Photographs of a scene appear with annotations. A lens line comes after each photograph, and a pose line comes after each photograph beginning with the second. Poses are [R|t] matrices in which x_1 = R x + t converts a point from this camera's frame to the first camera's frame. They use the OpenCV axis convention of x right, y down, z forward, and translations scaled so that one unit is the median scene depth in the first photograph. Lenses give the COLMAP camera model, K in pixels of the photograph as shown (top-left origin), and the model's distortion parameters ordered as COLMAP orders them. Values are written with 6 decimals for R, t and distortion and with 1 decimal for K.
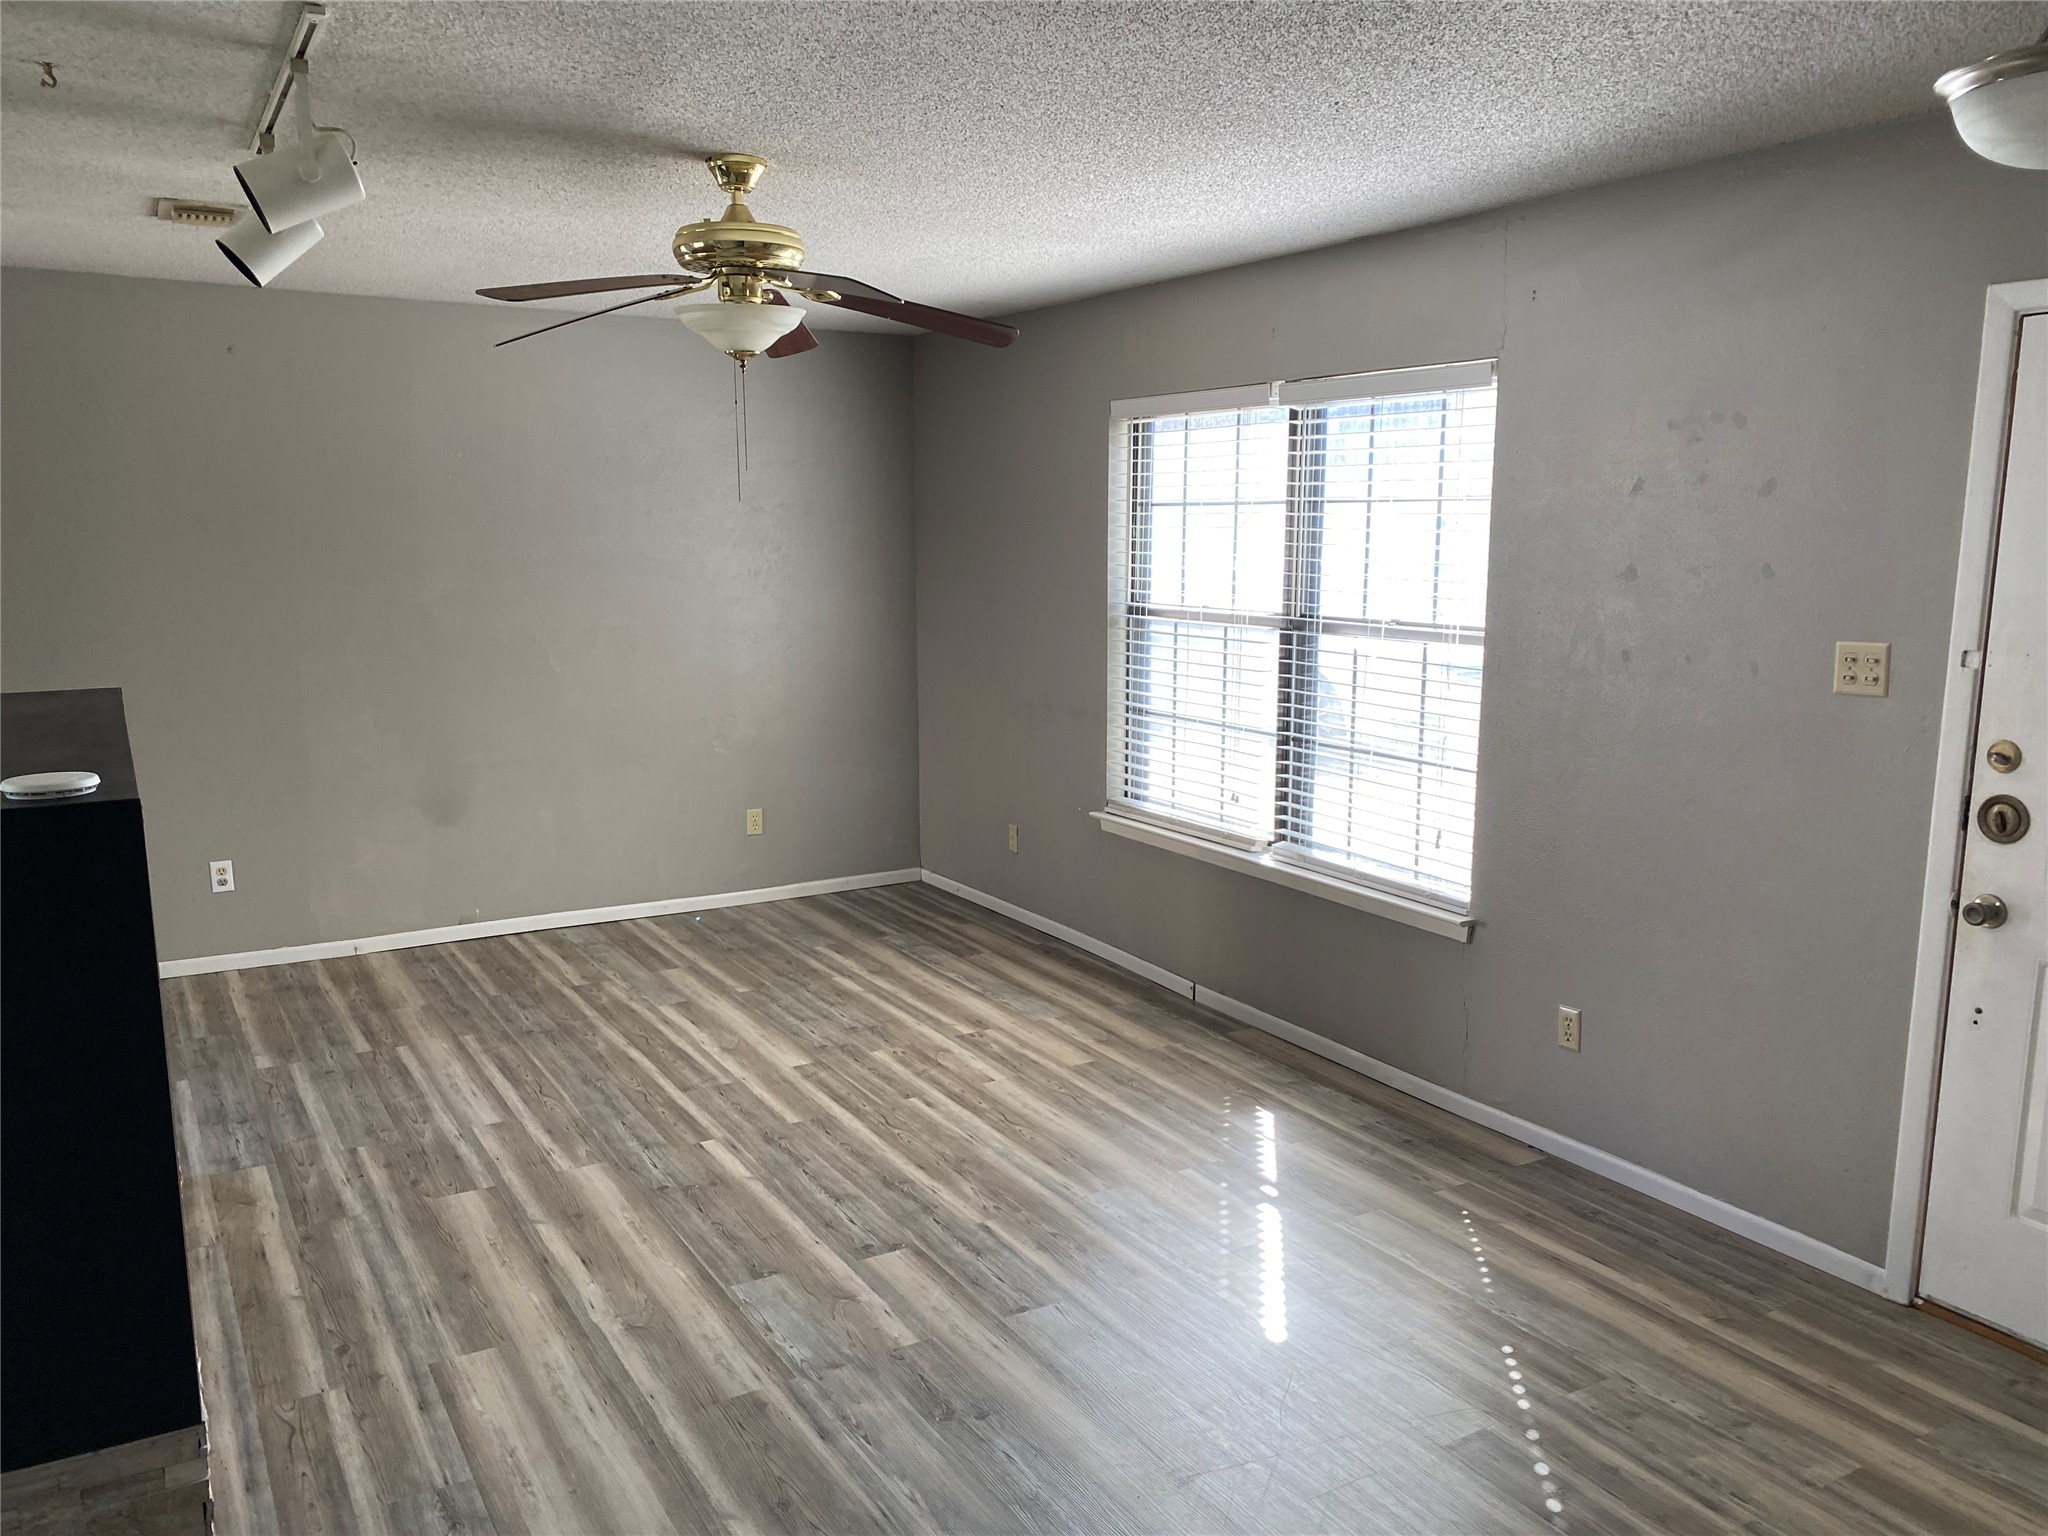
lens RADIAL K [[1552.8, 0, 1010.6], [0, 1552.8, 775.6], [0, 0, 1]] dist [0.053134, -0.008703]
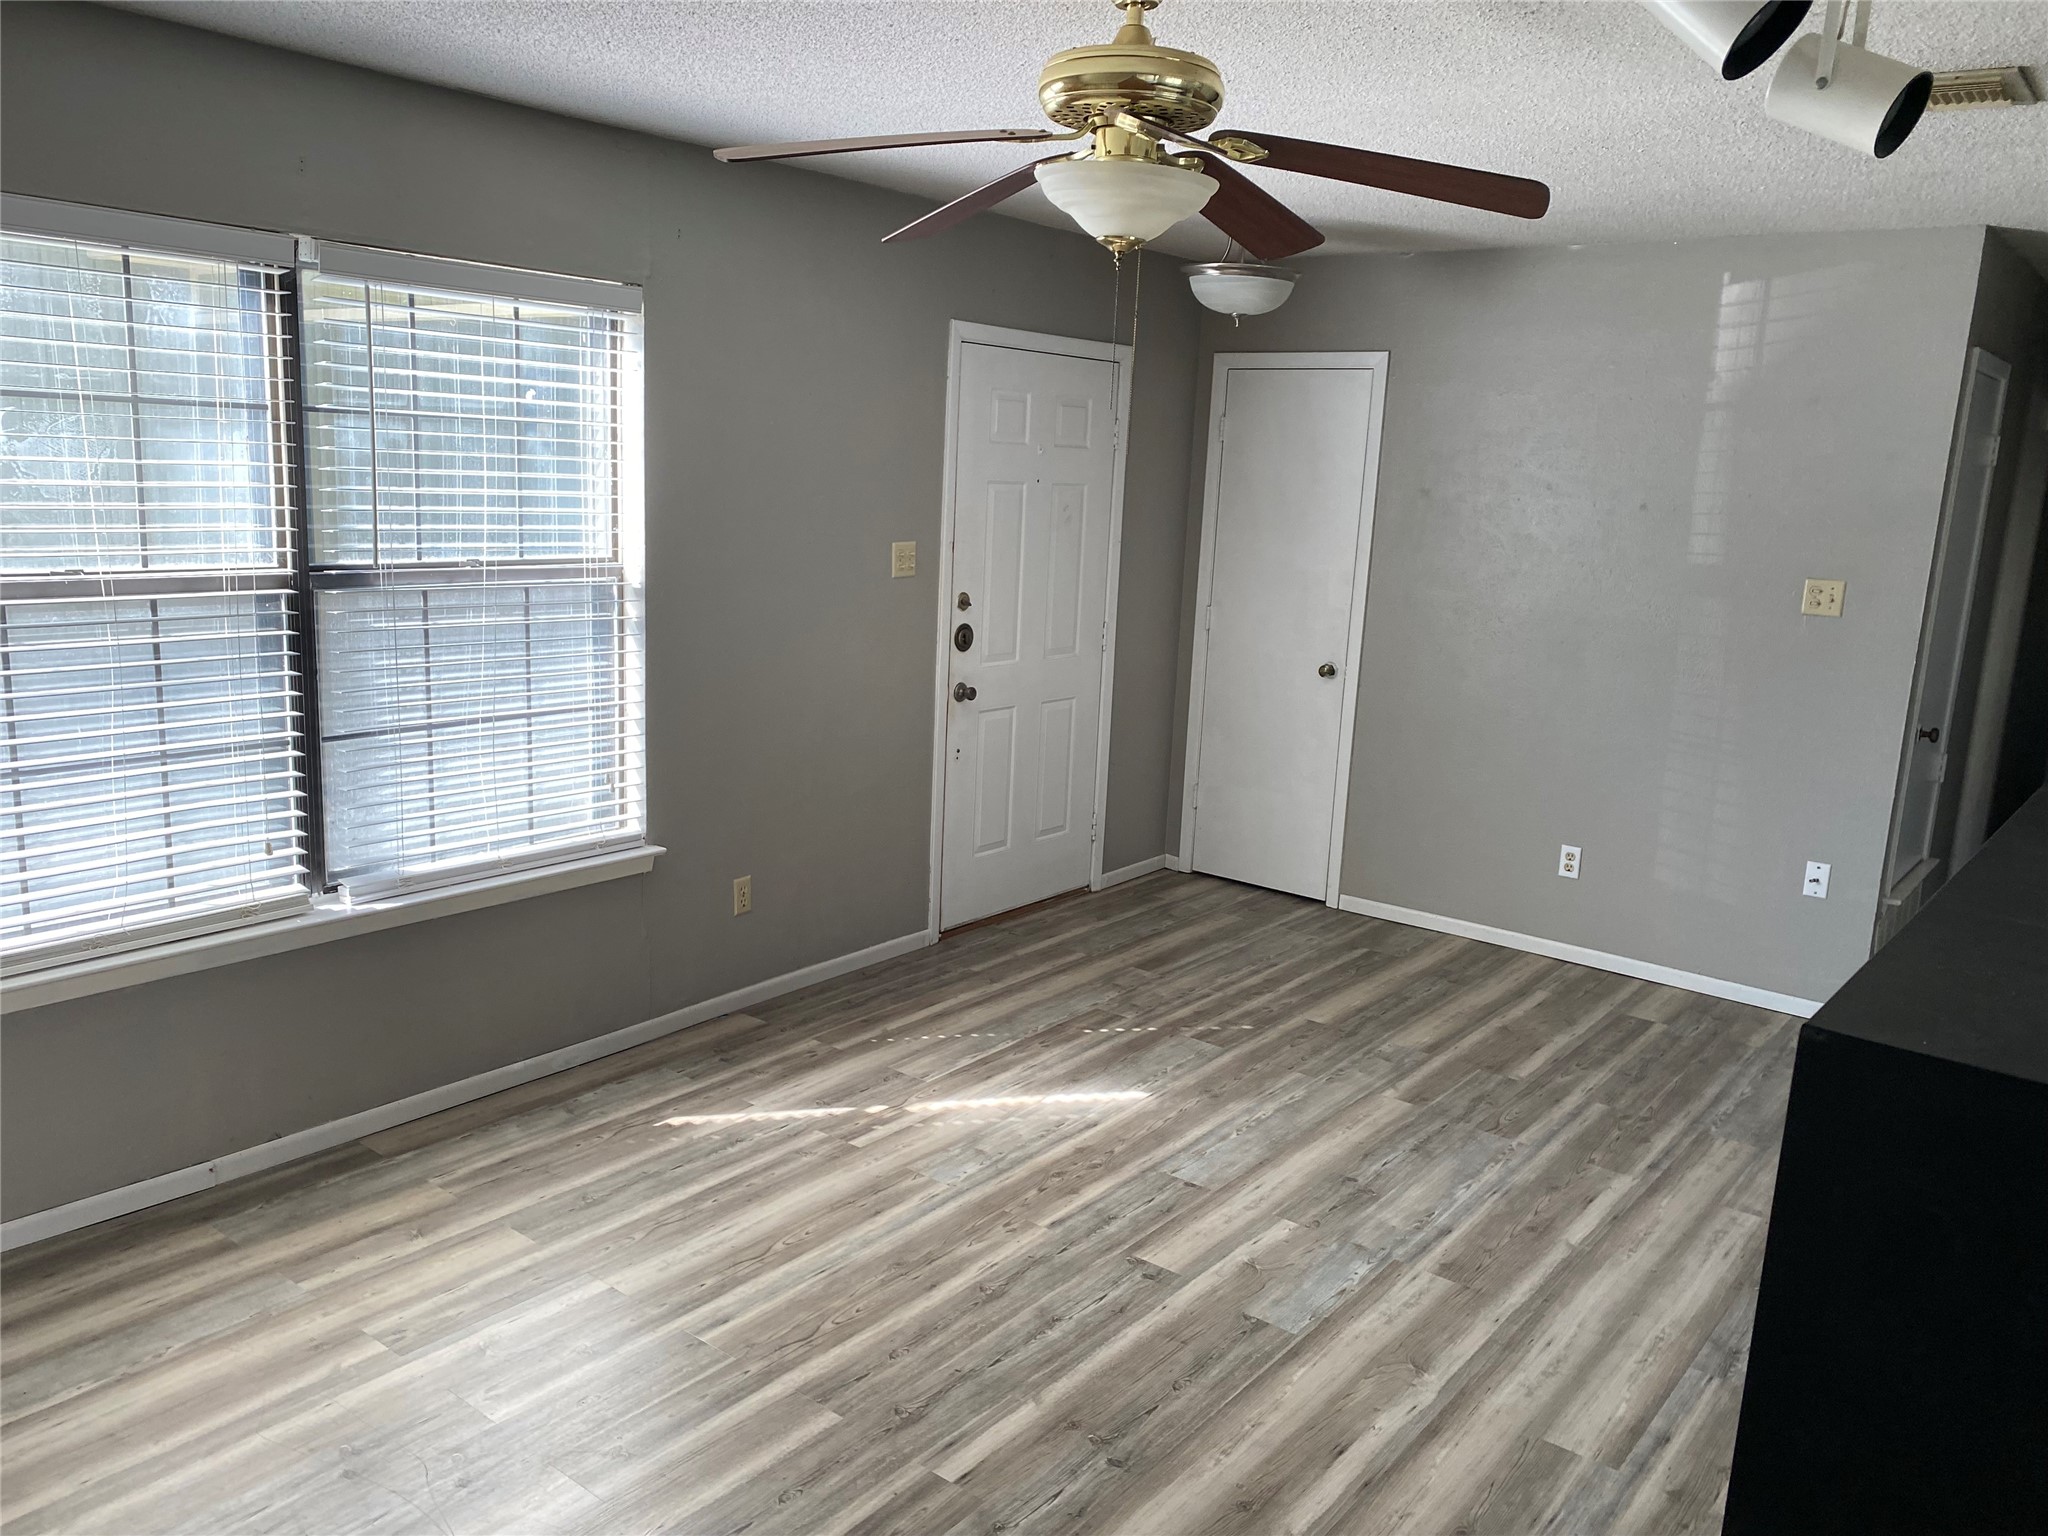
lens RADIAL K [[1552.8, 0, 1025.5], [0, 1552.8, 763.3], [0, 0, 1]] dist [0.053134, -0.008703]
pose [[-0.356967, -0.202063, 0.912001, -0.740503], [0.108432, 0.960760, 0.255308, -0.201991], [-0.927802, 0.190026, -0.321049, 1.148385]]
